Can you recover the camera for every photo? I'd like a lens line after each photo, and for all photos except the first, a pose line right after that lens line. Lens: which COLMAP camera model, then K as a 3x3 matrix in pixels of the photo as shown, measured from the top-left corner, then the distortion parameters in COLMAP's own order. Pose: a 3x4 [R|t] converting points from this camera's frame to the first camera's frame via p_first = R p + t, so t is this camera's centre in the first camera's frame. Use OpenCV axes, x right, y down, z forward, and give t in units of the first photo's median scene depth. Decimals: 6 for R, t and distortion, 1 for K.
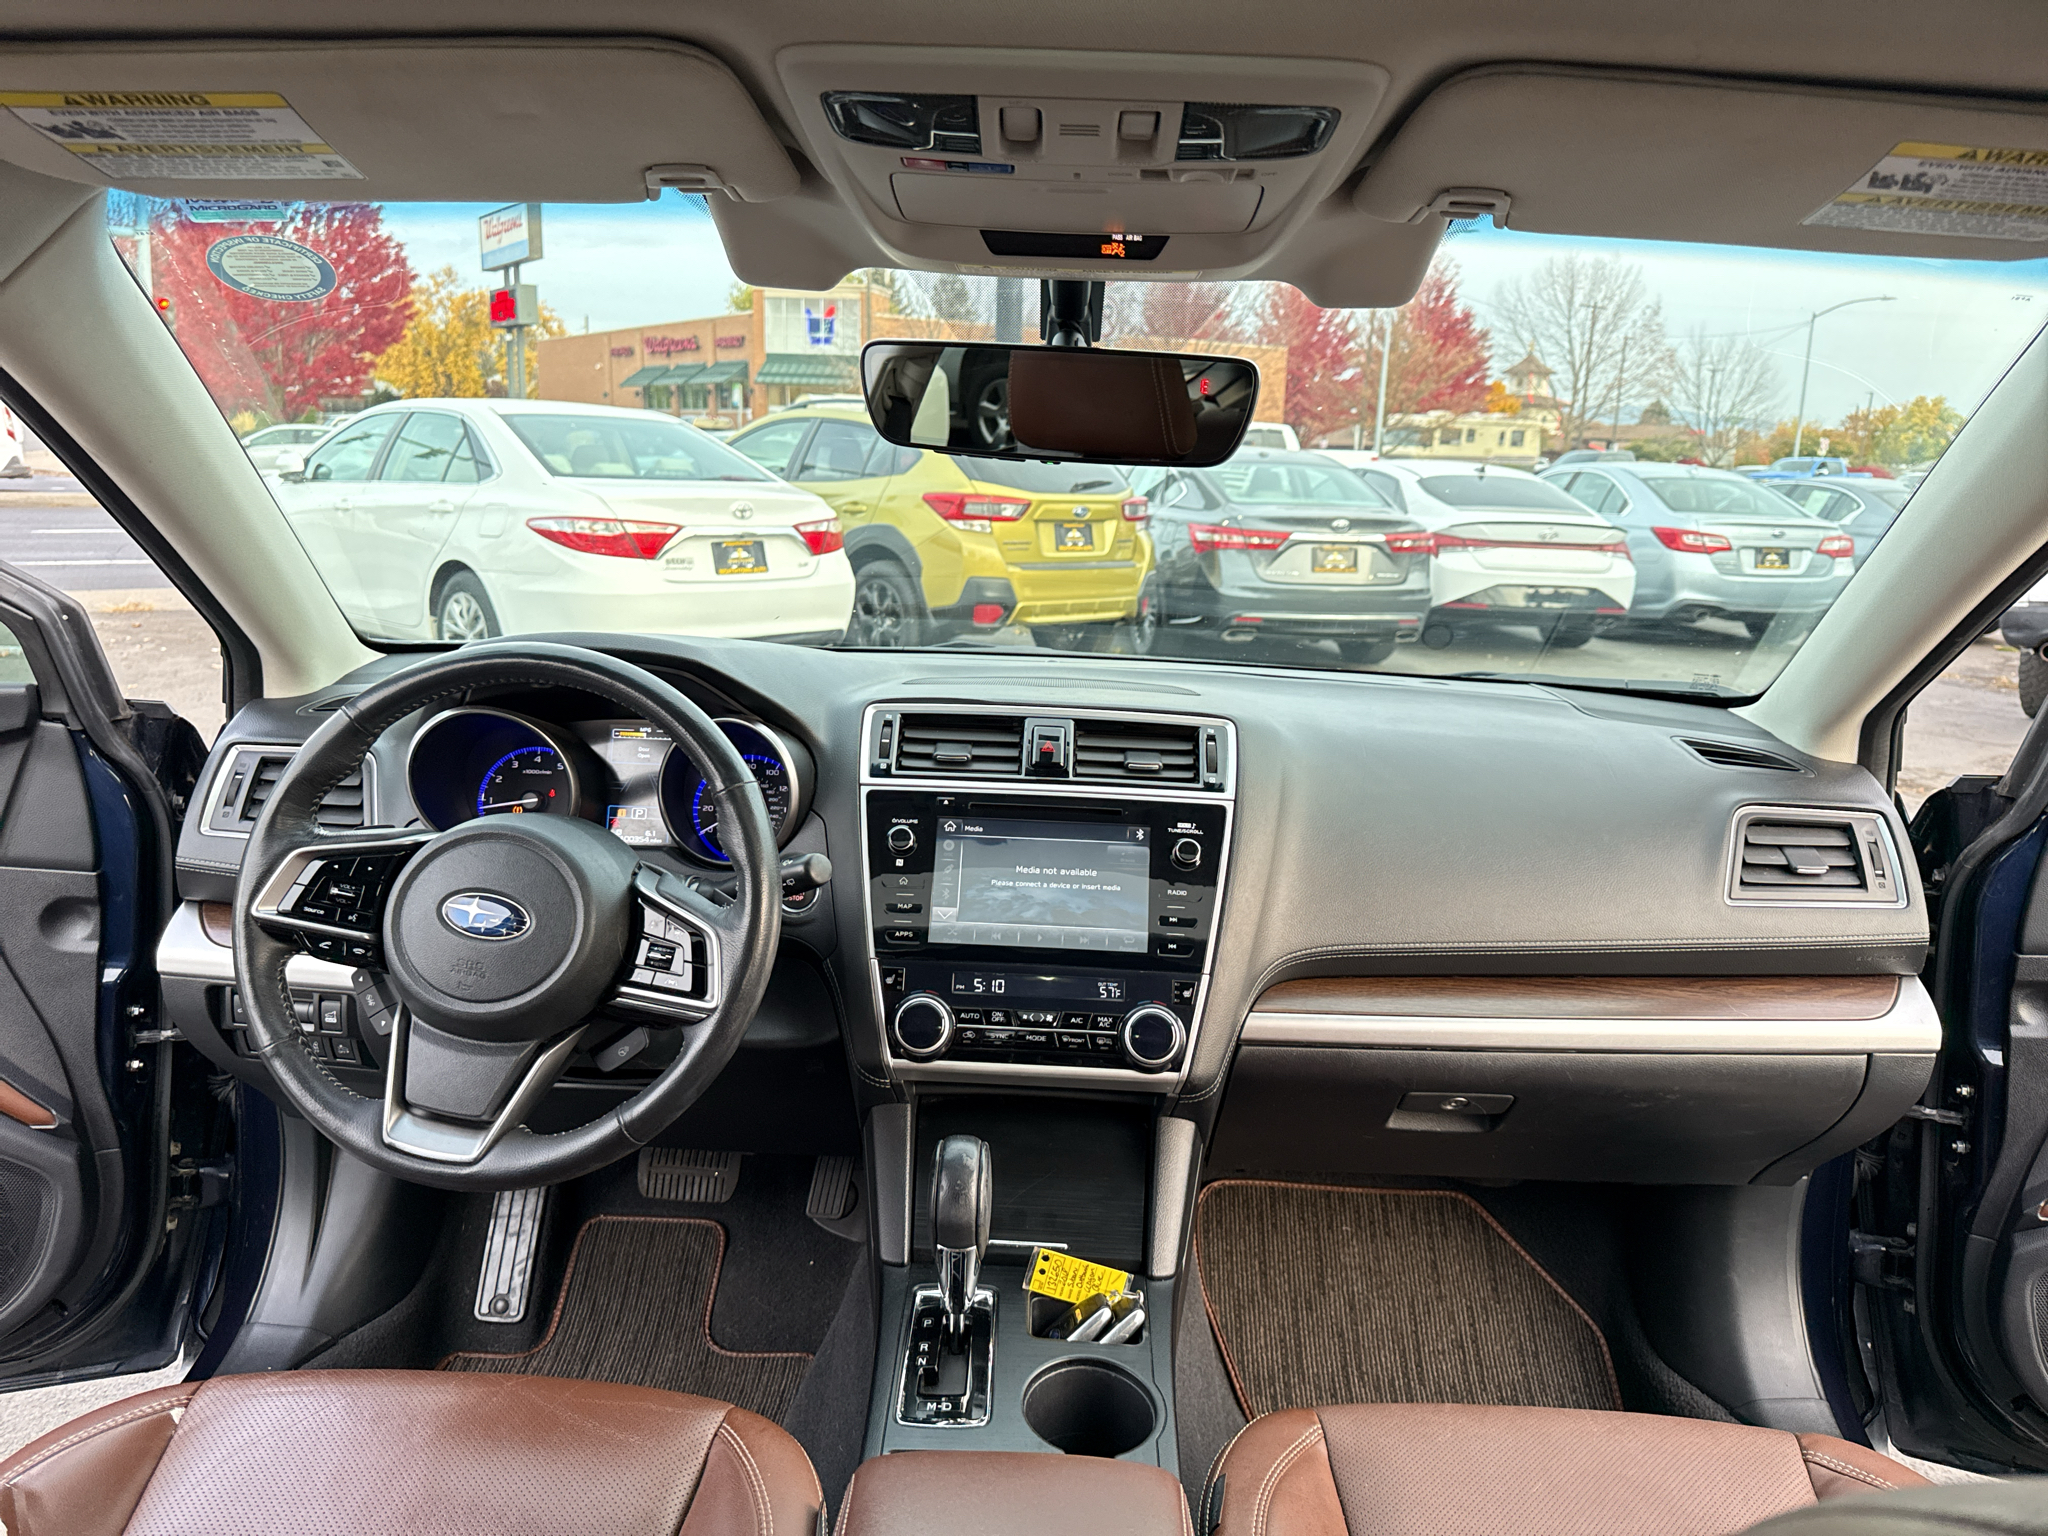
lens RADIAL K [[1464.0, 0, 1022.2], [0, 1464.0, 770.0], [0, 0, 1]] dist [0.026779, -0.023710]
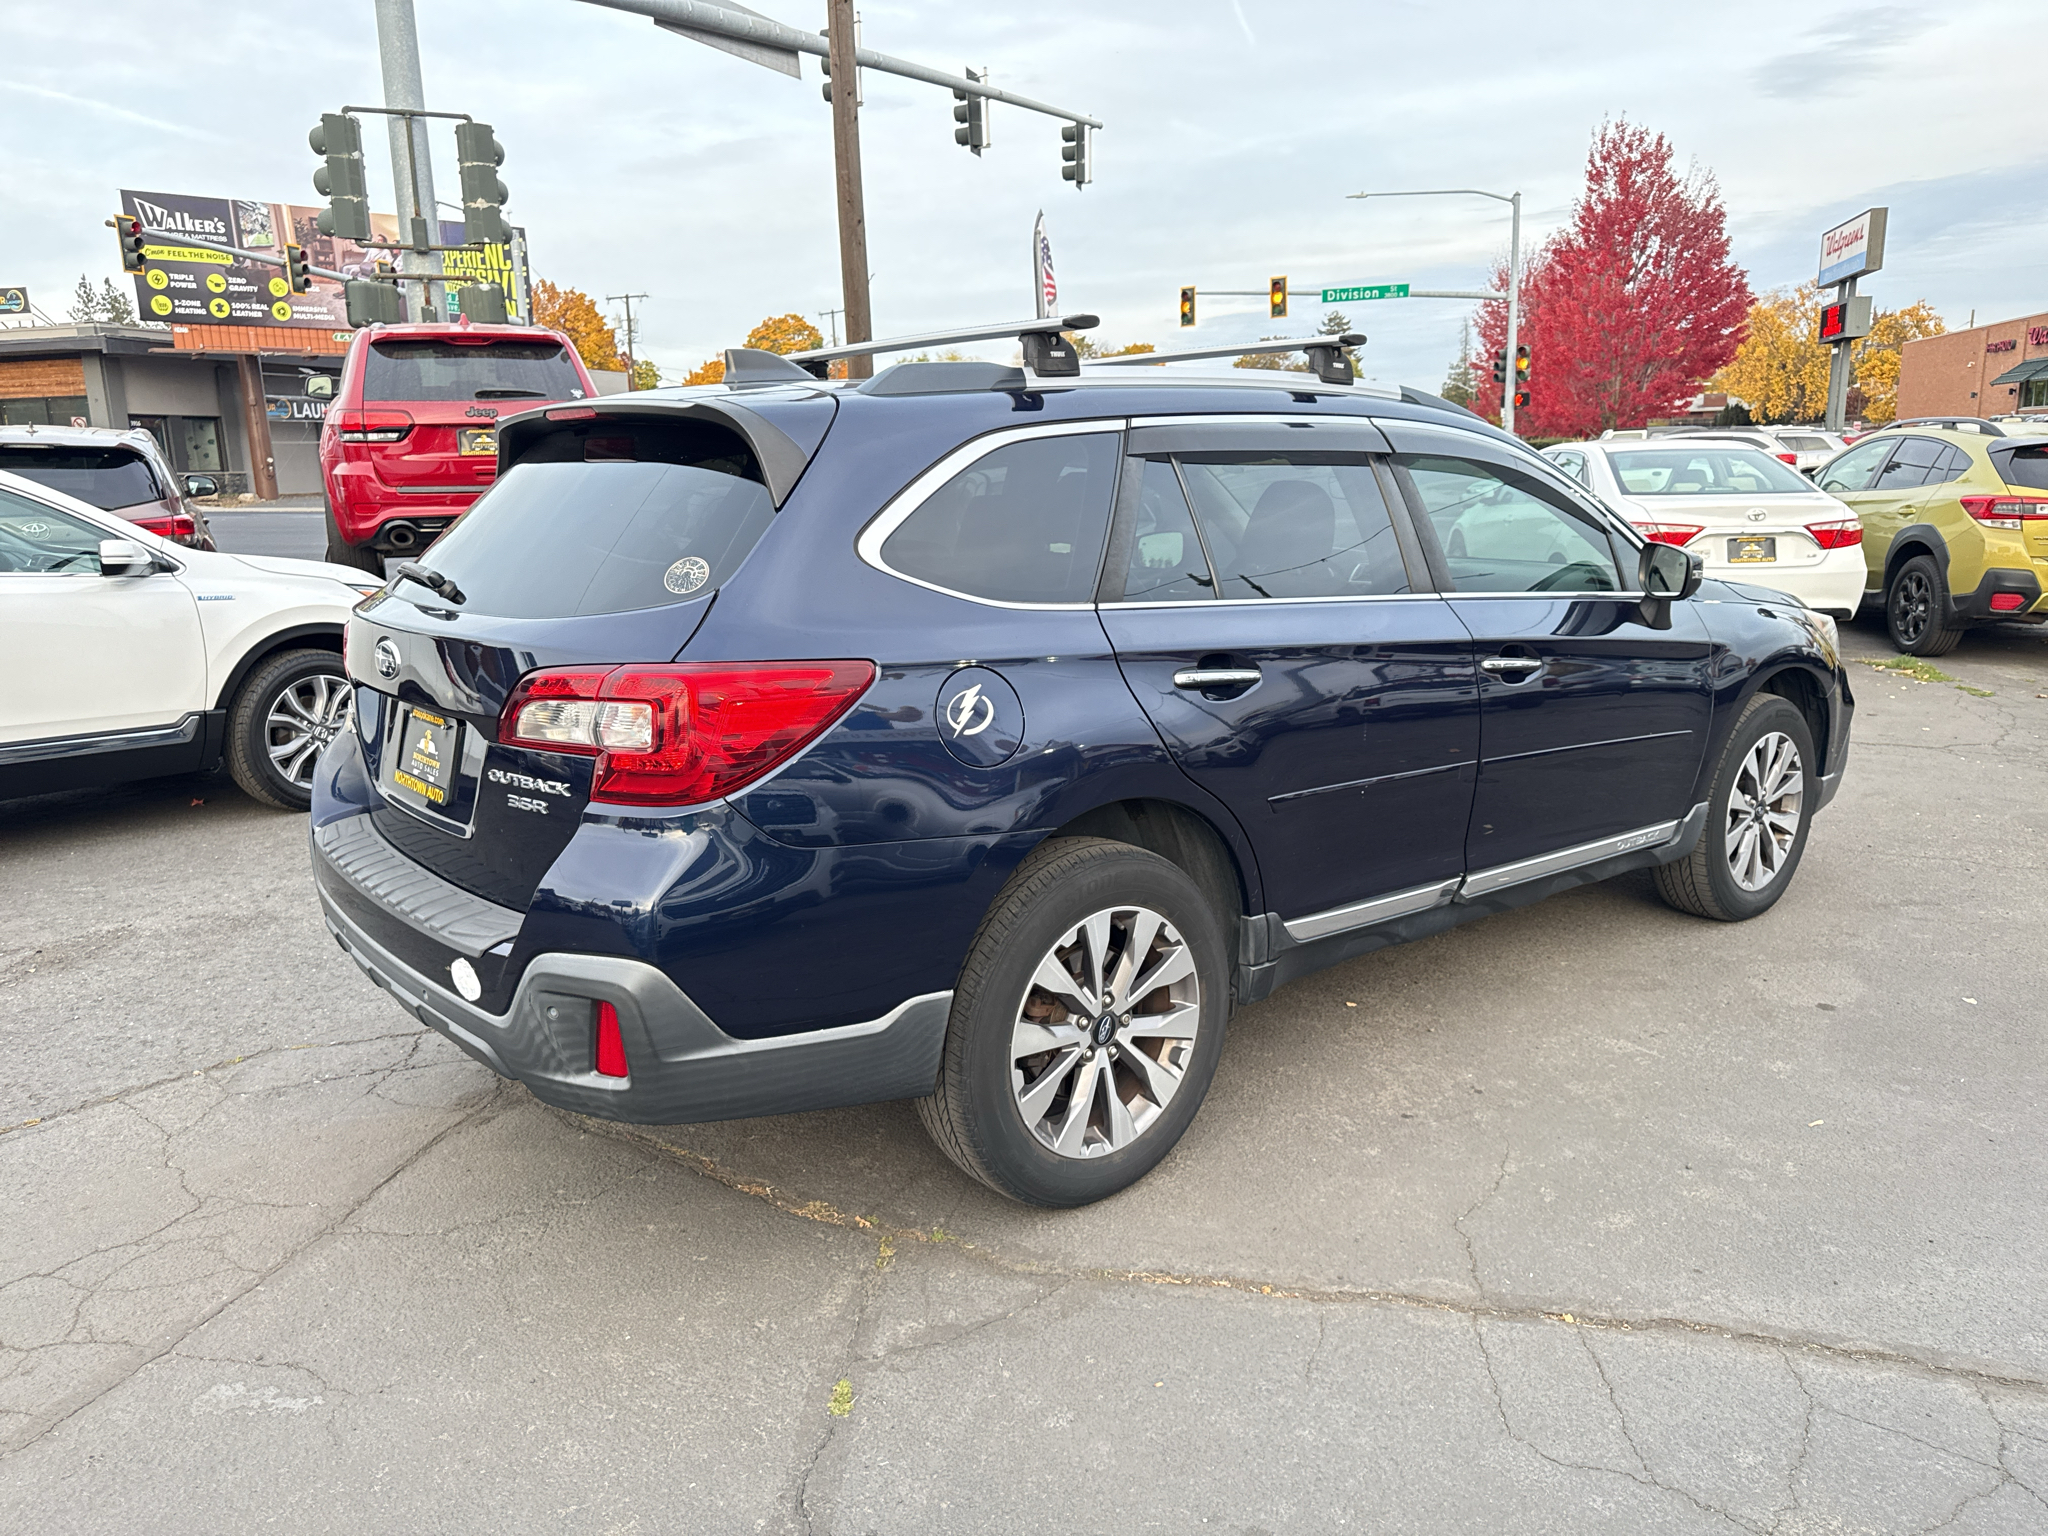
lens RADIAL K [[1464.0, 0, 1030.9], [0, 1464.0, 787.0], [0, 0, 1]] dist [0.026779, -0.023710]
pose [[0.662427, 0.120939, -0.739300, 0.343600], [-0.120980, 0.991199, 0.053746, 0.068944], [0.739293, 0.053838, 0.671228, -0.339135]]
